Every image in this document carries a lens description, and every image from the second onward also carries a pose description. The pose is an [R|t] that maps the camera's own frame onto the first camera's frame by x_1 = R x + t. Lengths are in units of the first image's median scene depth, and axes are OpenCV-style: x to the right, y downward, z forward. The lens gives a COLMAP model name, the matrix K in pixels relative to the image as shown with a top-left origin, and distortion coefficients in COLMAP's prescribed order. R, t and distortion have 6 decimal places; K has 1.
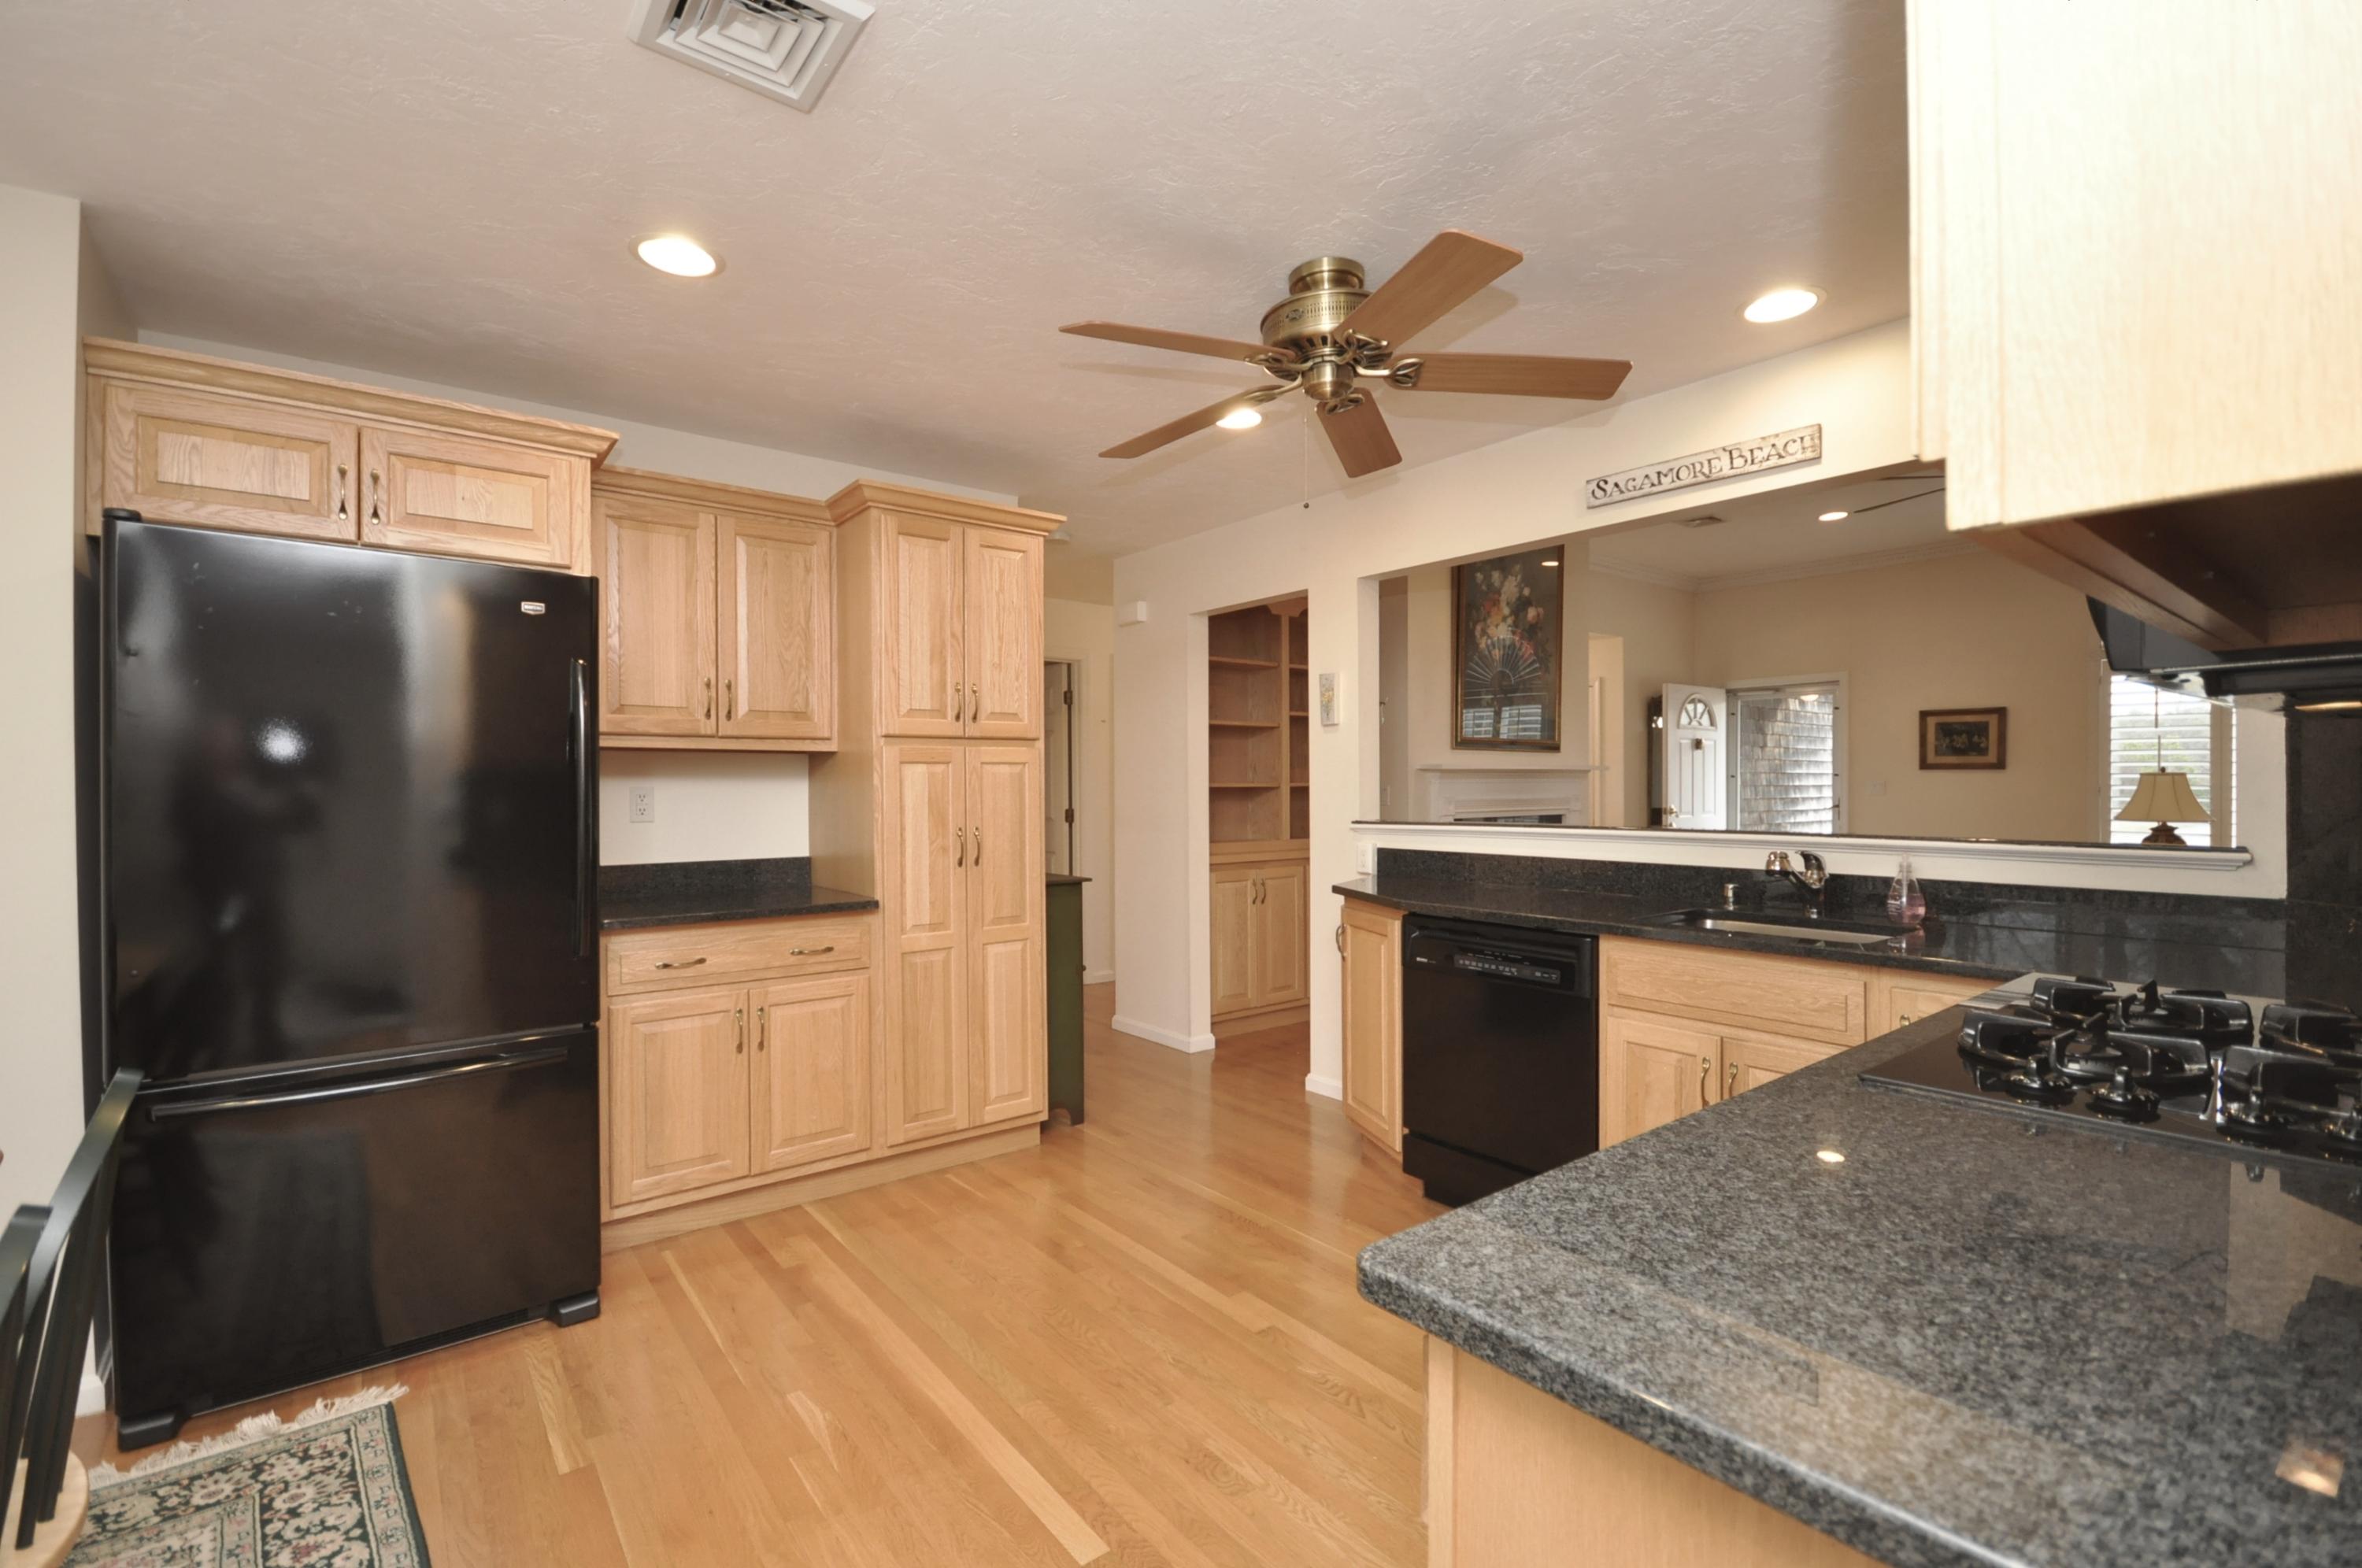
lens RADIAL K [[1030.8, 0, 1182.0], [0, 1030.8, 791.1], [0, 0, 1]] dist [0.011104, -0.012721]
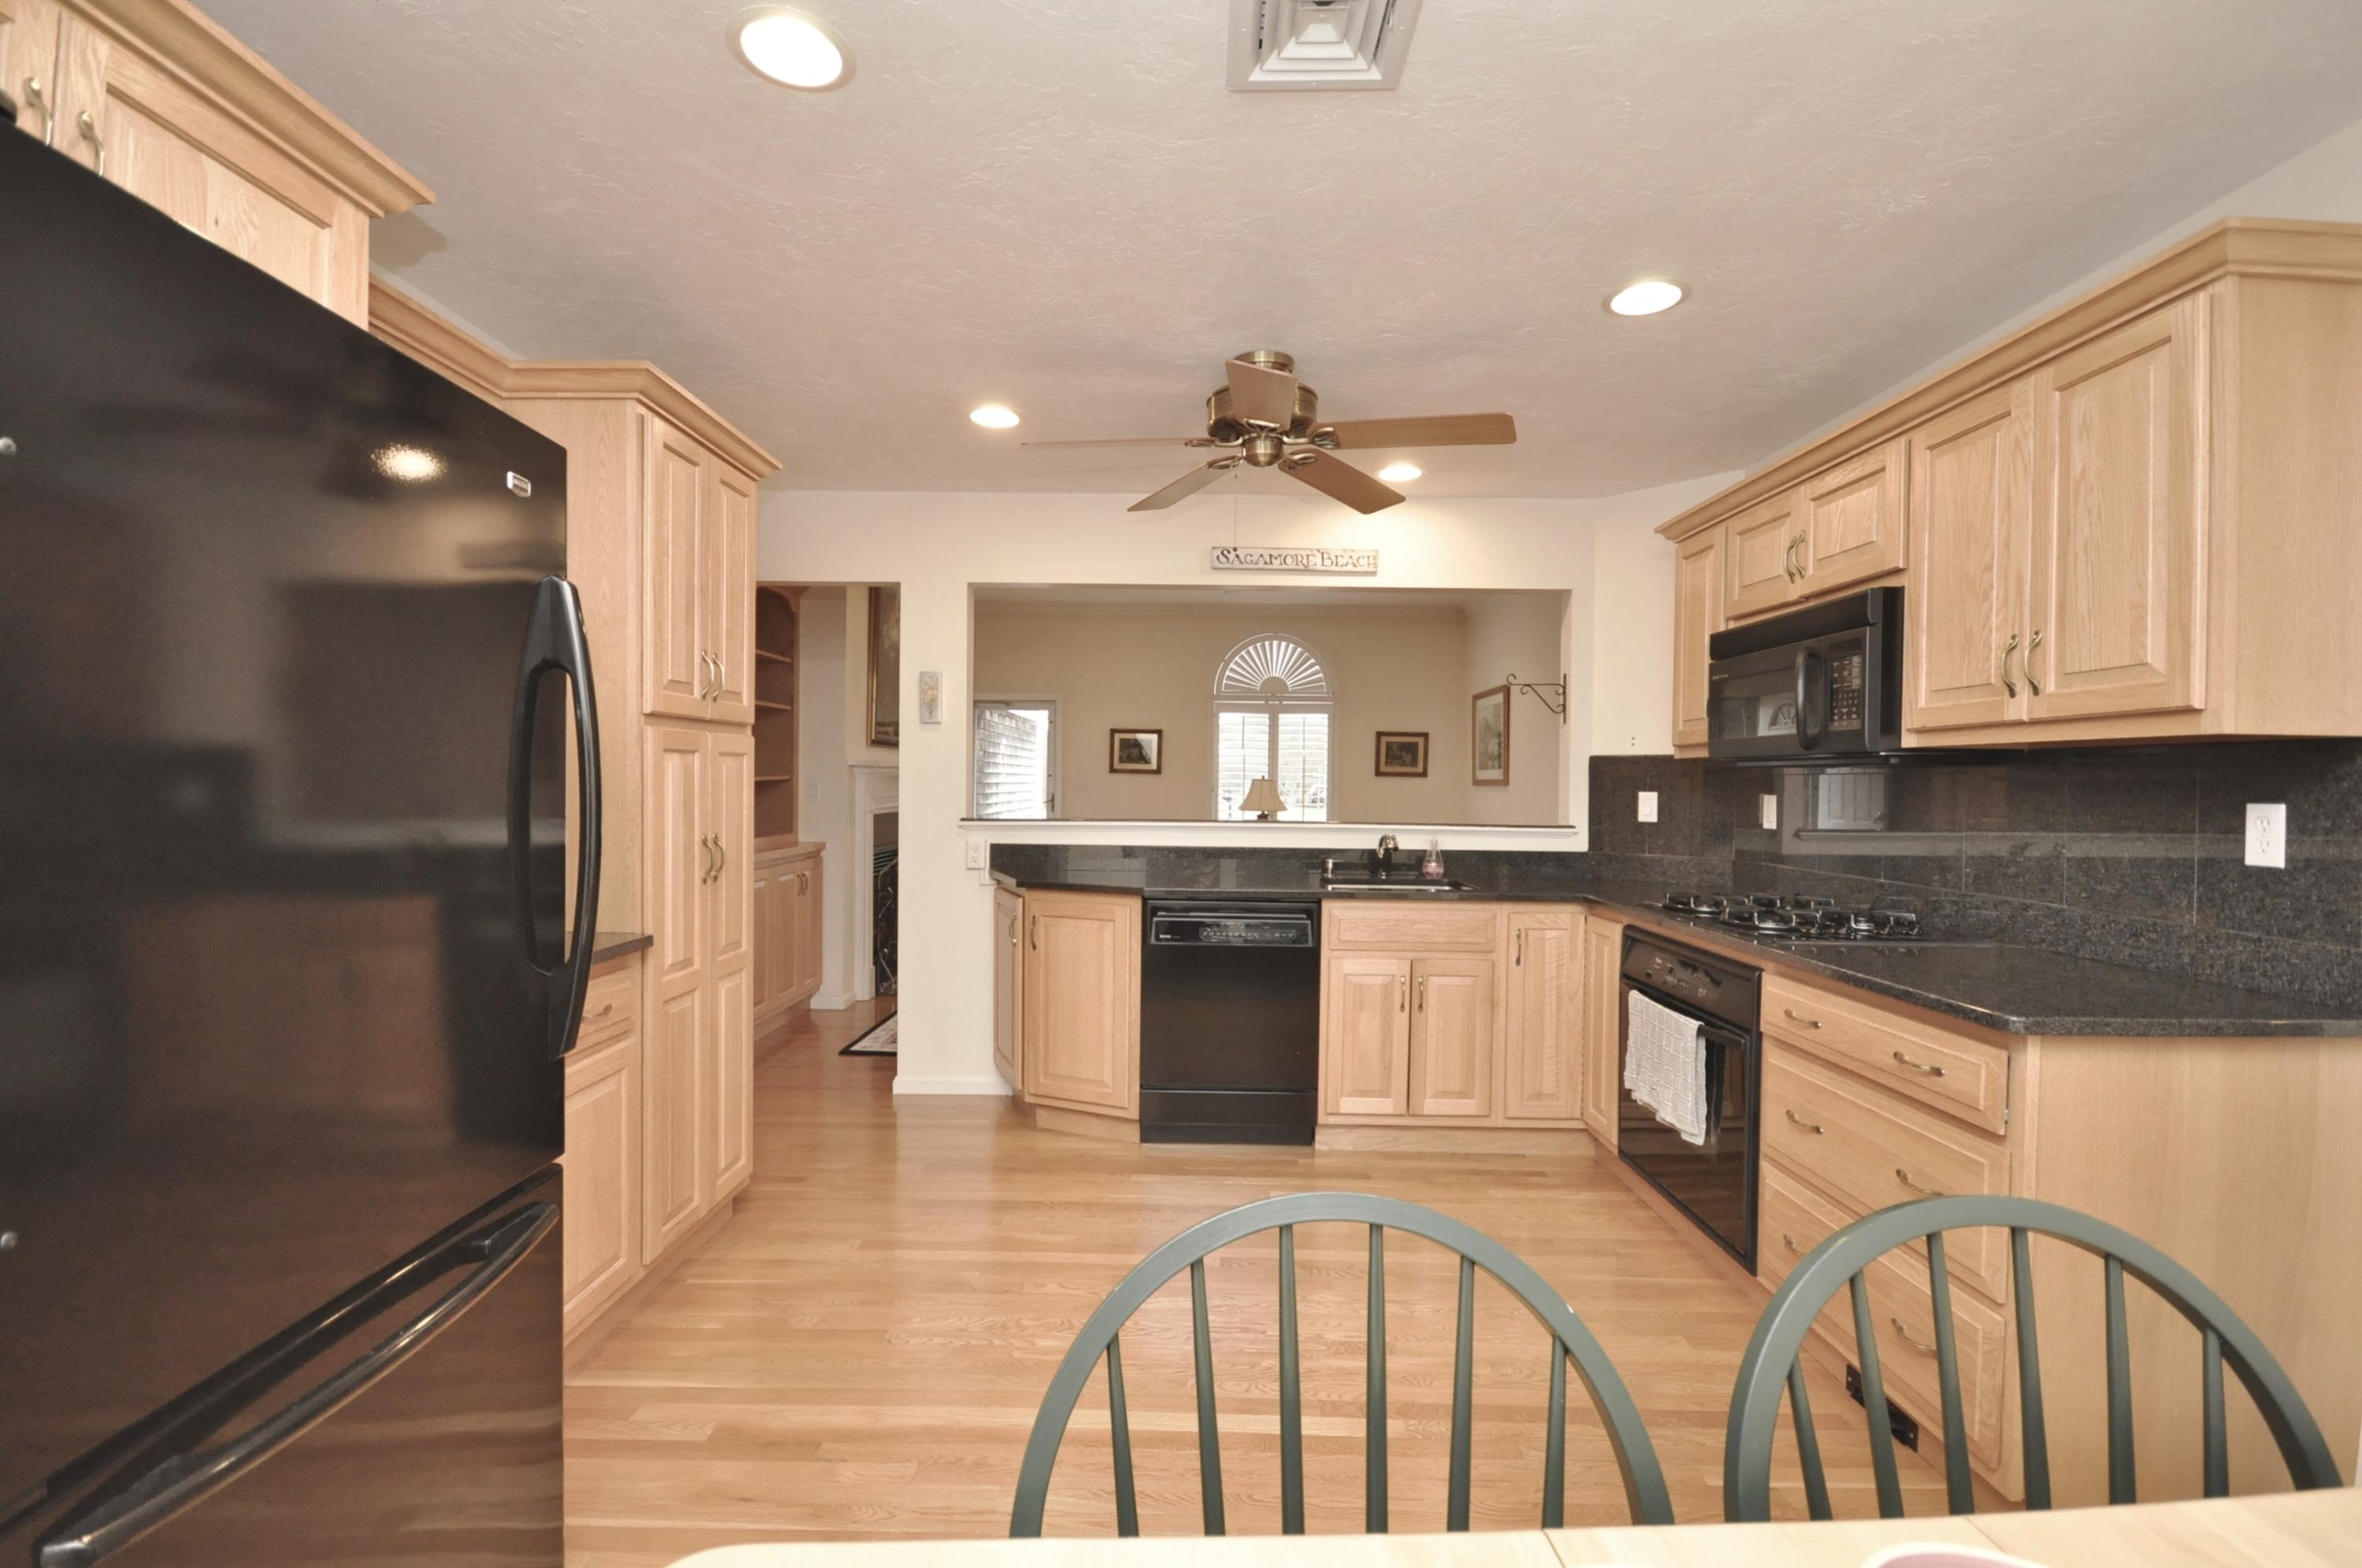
lens RADIAL K [[1030.8, 0, 1200.2], [0, 1030.8, 792.5], [0, 0, 1]] dist [0.011104, -0.012721]
pose [[0.619812, 0.005070, 0.784734, -0.645398], [-0.012547, 0.999915, 0.003450, -0.004024], [-0.784650, -0.011985, 0.619824, 0.240086]]
